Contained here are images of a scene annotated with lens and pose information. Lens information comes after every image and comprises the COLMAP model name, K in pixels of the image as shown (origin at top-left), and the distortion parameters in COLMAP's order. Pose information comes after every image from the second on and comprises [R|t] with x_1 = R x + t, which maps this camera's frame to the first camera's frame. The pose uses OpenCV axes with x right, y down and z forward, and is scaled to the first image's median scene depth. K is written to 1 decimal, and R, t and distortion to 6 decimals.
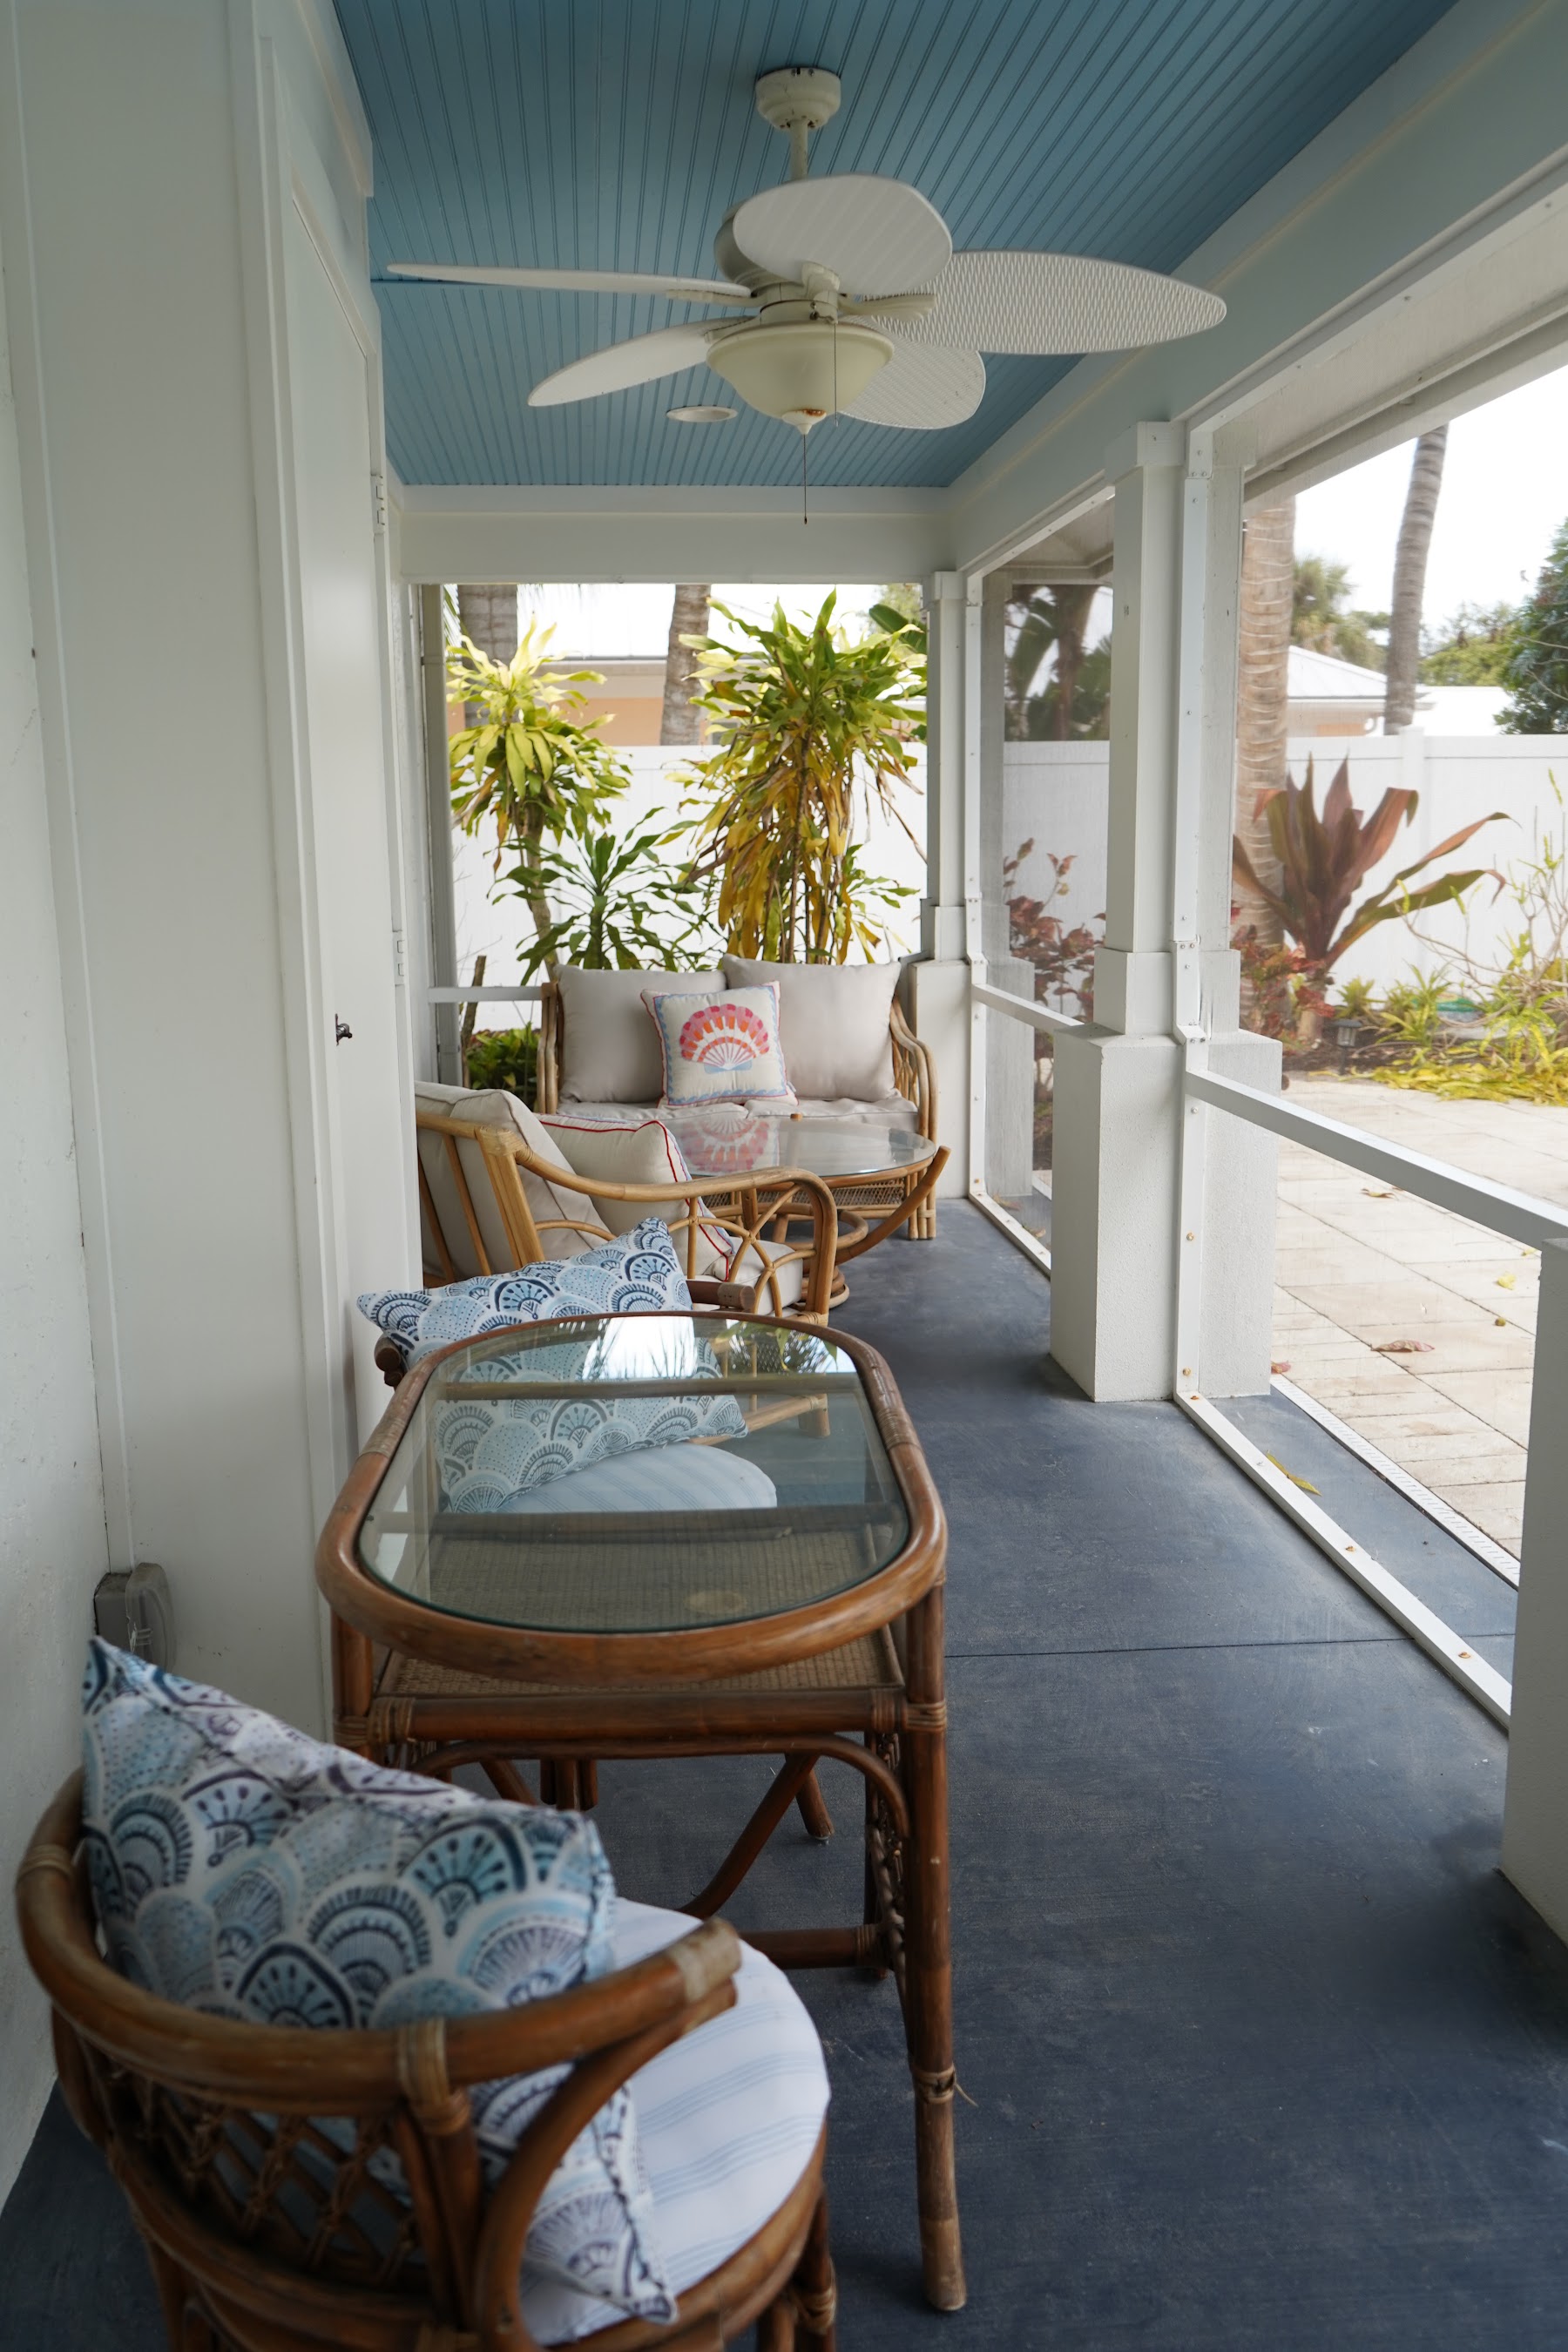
lens RADIAL K [[1878.6, 0, 784.0], [0, 1878.6, 1176.0], [0, 0, 1]] dist [-0.006293, 0.004339]
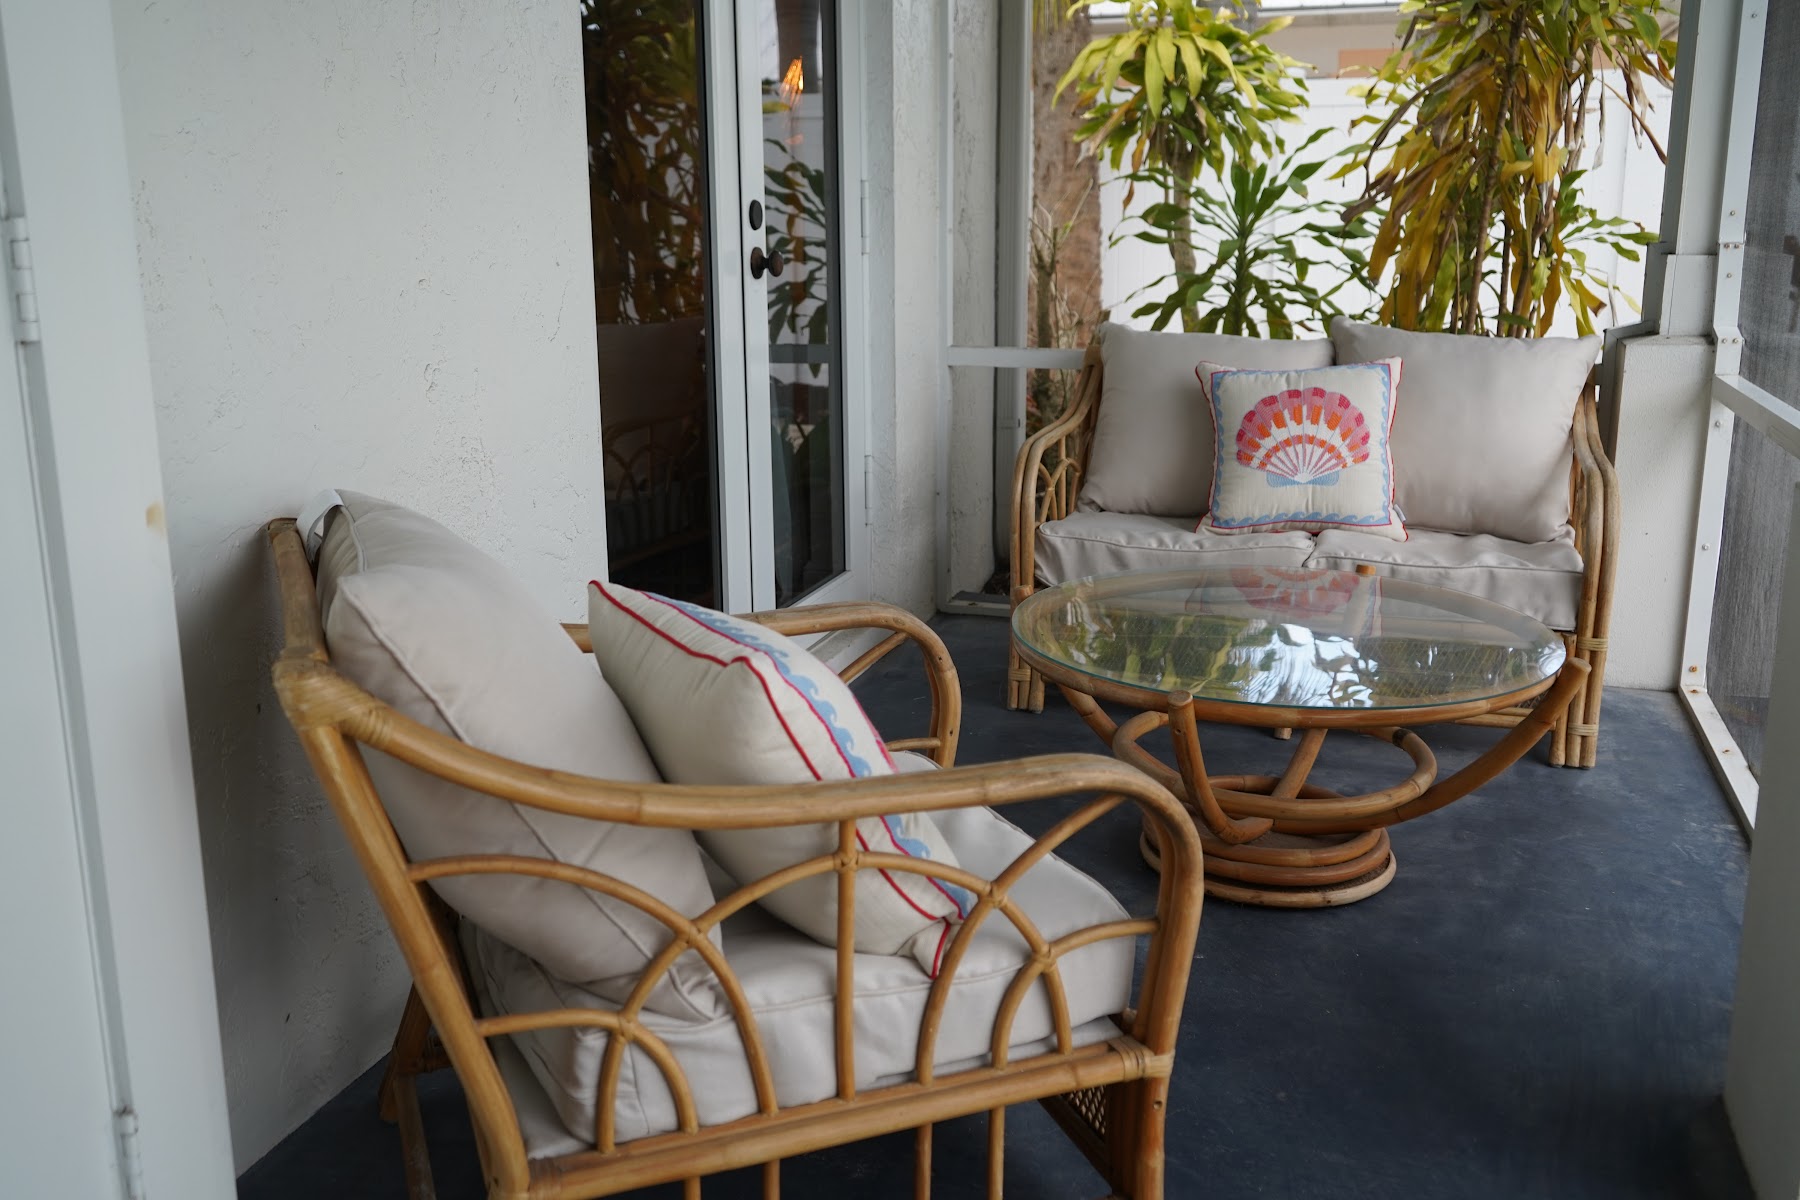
lens RADIAL K [[1664.3, 0, 900.1], [0, 1664.3, 593.5], [0, 0, 1]] dist [0.010540, 0.011615]
pose [[0.919245, 0.098384, -0.381195, 0.069293], [-0.079595, 0.994720, 0.064790, -0.041897], [0.385556, -0.029217, 0.922222, 0.355732]]
